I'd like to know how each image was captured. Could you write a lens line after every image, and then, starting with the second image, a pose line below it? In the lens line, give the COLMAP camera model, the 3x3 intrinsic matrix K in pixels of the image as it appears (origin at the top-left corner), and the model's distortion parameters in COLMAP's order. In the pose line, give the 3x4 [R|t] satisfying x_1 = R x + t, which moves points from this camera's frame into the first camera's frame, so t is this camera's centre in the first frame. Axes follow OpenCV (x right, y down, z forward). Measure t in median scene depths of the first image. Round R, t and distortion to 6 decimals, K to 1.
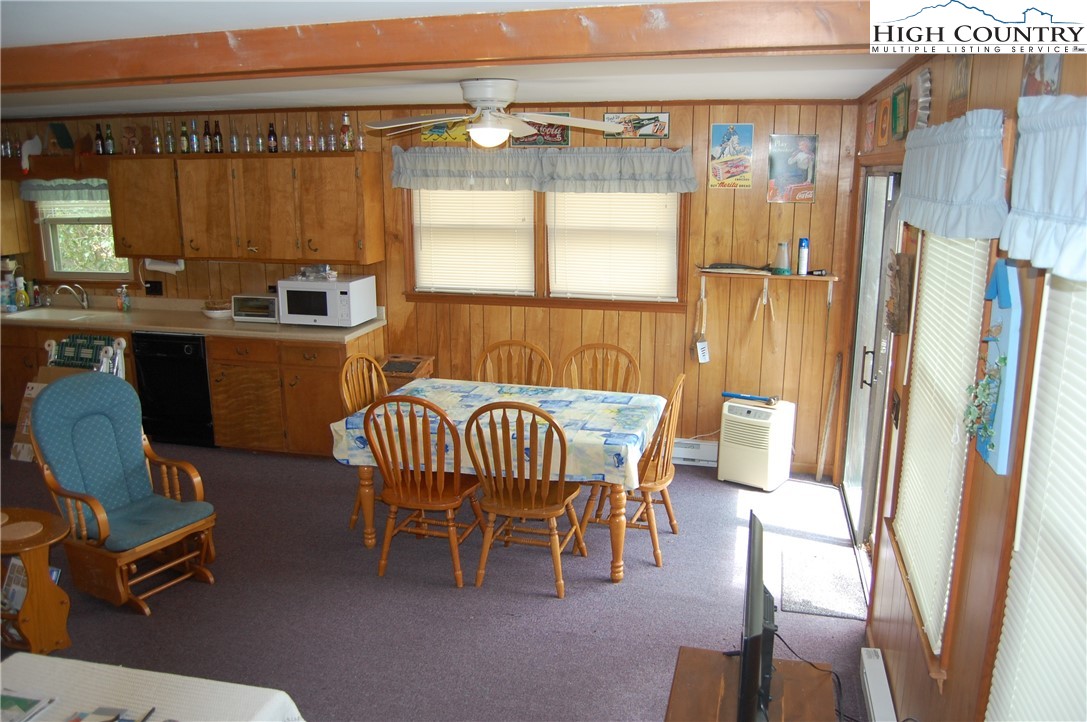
lens RADIAL K [[848.6, 0, 556.0], [0, 848.6, 365.0], [0, 0, 1]] dist [-0.097956, 0.043646]
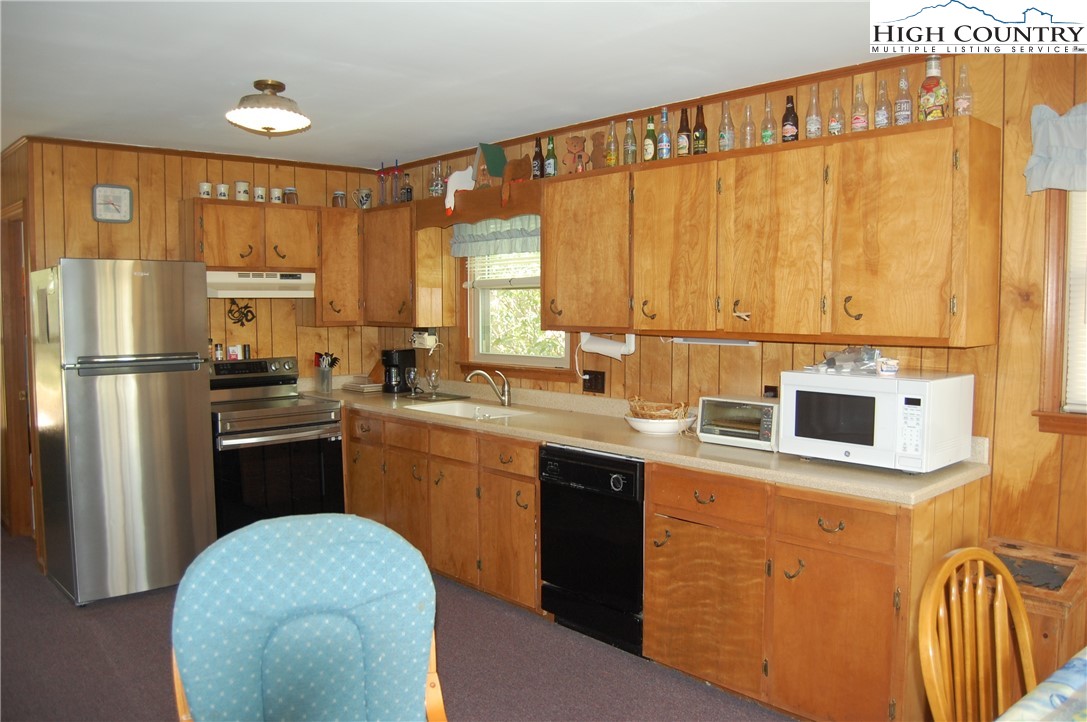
lens RADIAL K [[848.6, 0, 556.0], [0, 848.6, 365.0], [0, 0, 1]] dist [-0.097956, 0.043646]
pose [[0.832644, 0.036182, -0.552625, -0.153079], [-0.124721, 0.984480, -0.123462, -0.020813], [0.539582, 0.171724, 0.824234, 0.475128]]
